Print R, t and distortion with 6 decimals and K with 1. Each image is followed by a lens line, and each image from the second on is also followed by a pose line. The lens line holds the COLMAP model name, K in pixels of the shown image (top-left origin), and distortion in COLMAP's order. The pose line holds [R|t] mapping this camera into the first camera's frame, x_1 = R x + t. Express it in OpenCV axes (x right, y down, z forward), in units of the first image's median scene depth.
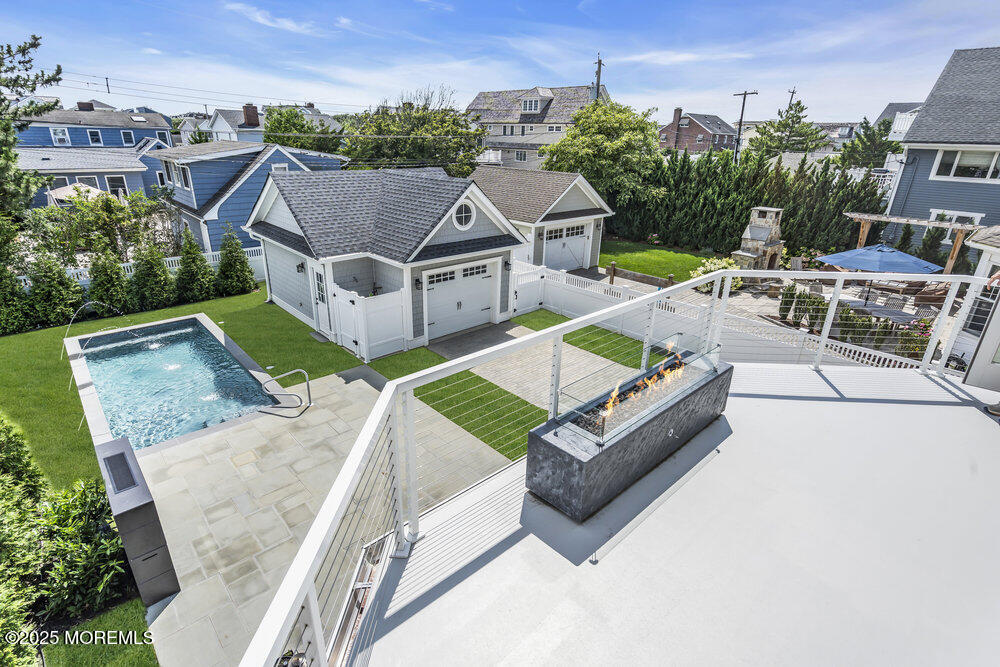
lens RADIAL K [[495.4, 0, 496.2], [0, 495.4, 333.1], [0, 0, 1]] dist [0.003285, -0.000352]
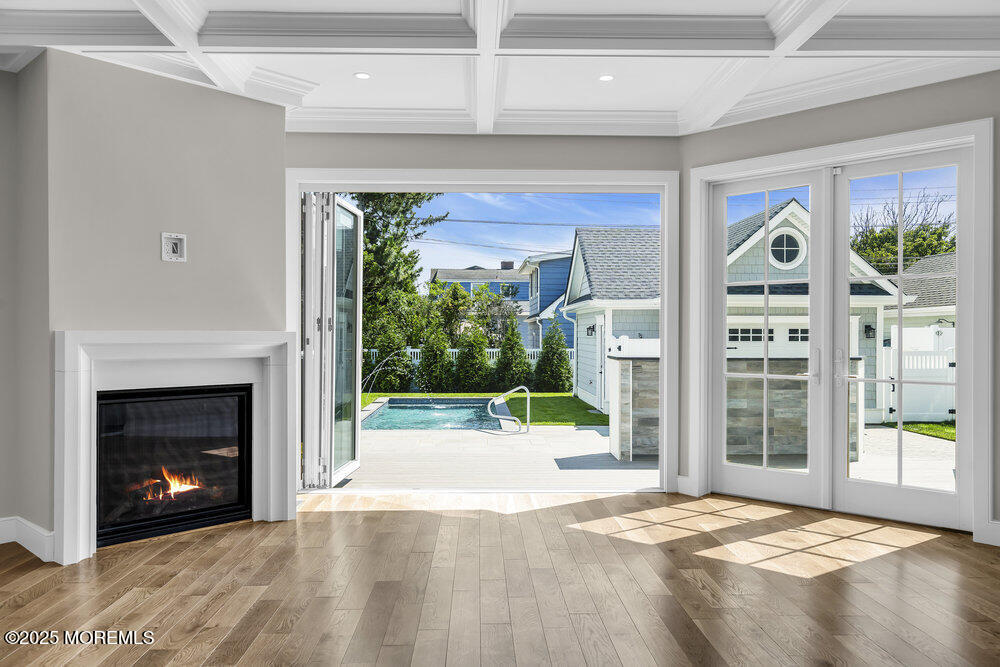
lens RADIAL K [[765.5, 0, 498.8], [0, 765.5, 336.1], [0, 0, 1]] dist [0.021307, -0.013062]
pose [[0.757030, -0.024596, -0.652917, 0.298991], [-0.225391, 0.928121, -0.296294, 0.265169], [0.613274, 0.371465, 0.697071, 0.003785]]
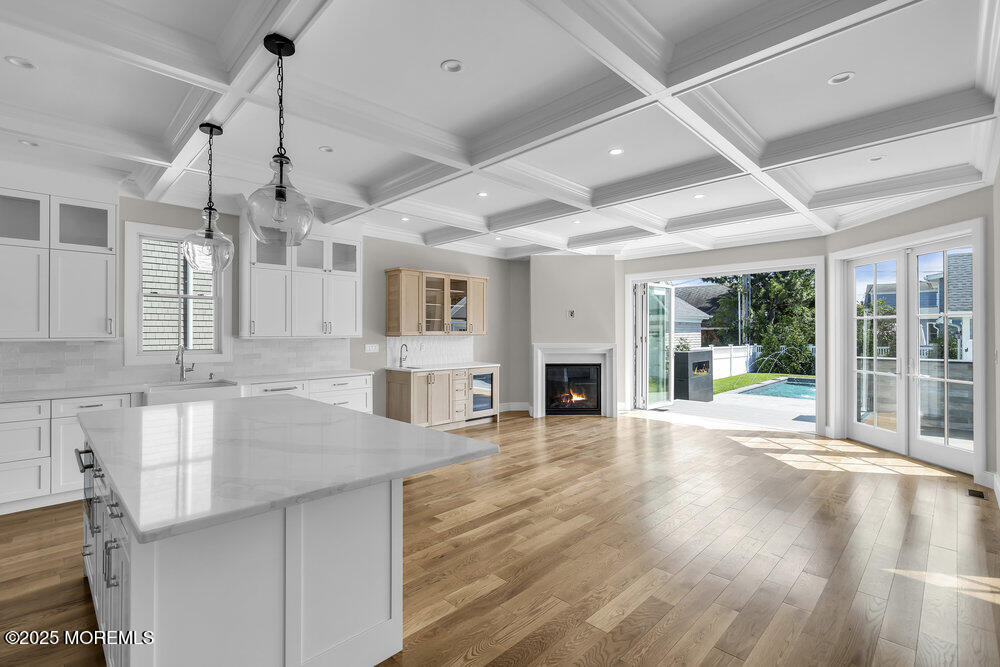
lens RADIAL K [[462.5, 0, 495.2], [0, 462.5, 332.8], [0, 0, 1]] dist [-0.000424, -0.000151]
pose [[0.047776, -0.027207, -0.998487, 0.498057], [-0.368205, 0.928753, -0.042925, 0.246716], [0.928516, 0.369698, 0.034354, 0.031774]]
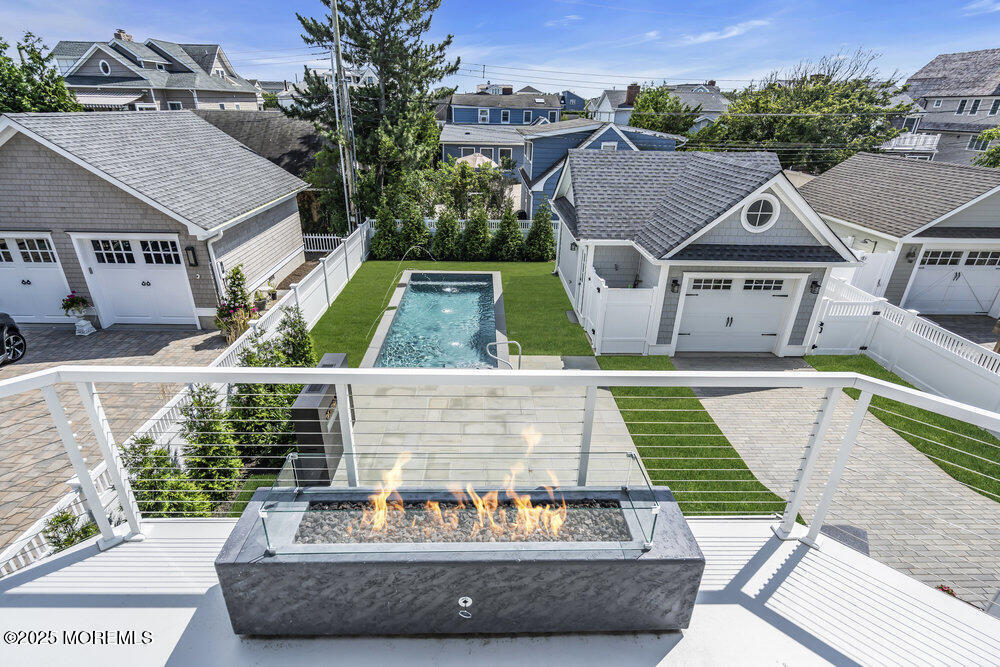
lens RADIAL K [[495.4, 0, 492.7], [0, 495.4, 333.6], [0, 0, 1]] dist [0.003285, -0.000352]
pose [[0.747937, 0.266854, -0.607766, 0.127824], [-0.245107, 0.961950, 0.120729, -0.037172], [0.616857, 0.058670, 0.784886, 0.104032]]
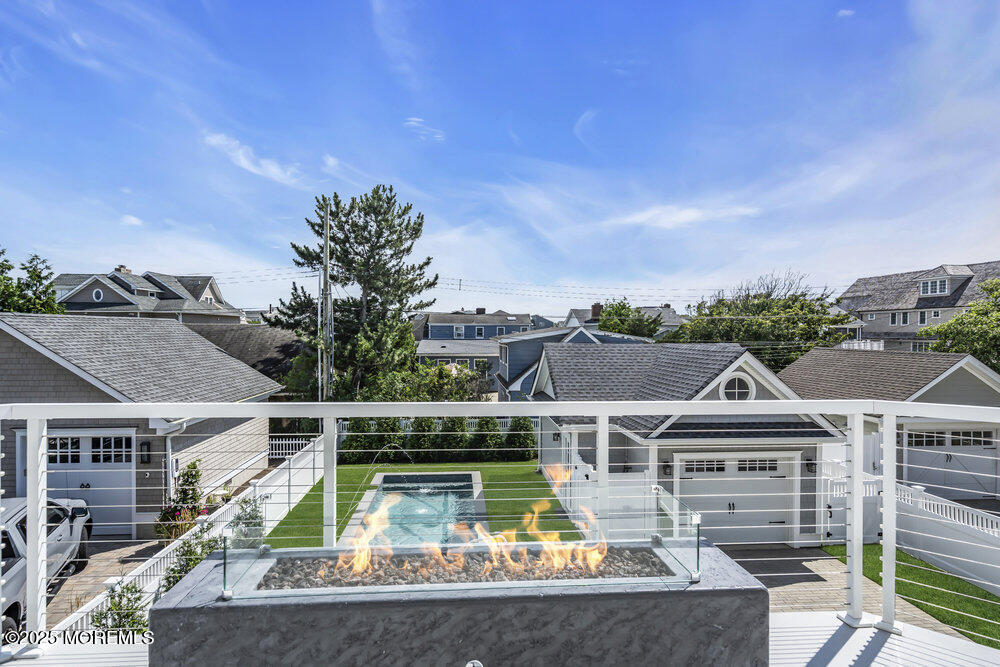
lens RADIAL K [[517.8, 0, 492.1], [0, 517.8, 335.5], [0, 0, 1]] dist [-0.000259, 0.002609]
pose [[0.779819, -0.017843, -0.625751, 0.130431], [-0.215951, 0.930566, -0.295656, 0.010695], [0.587578, 0.365690, 0.721820, 0.108627]]
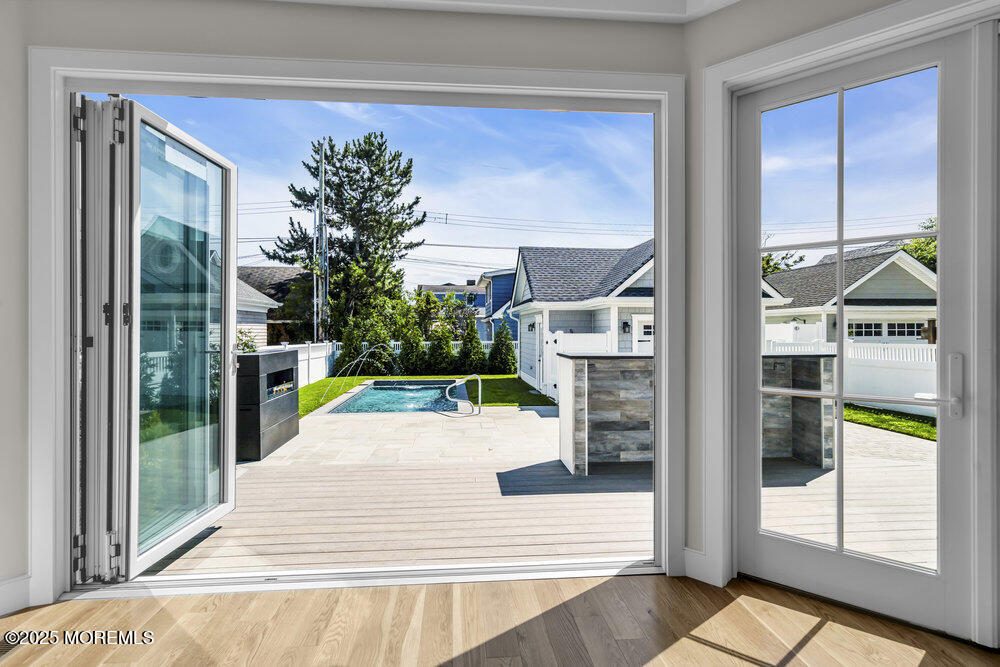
lens RADIAL K [[498.6, 0, 495.1], [0, 498.6, 326.4], [0, 0, 1]] dist [-0.000197, 0.001795]
pose [[0.790971, -0.033784, -0.610921, 0.176207], [-0.205740, 0.925648, -0.317563, 0.198778], [0.576226, 0.376874, 0.725210, 0.161420]]
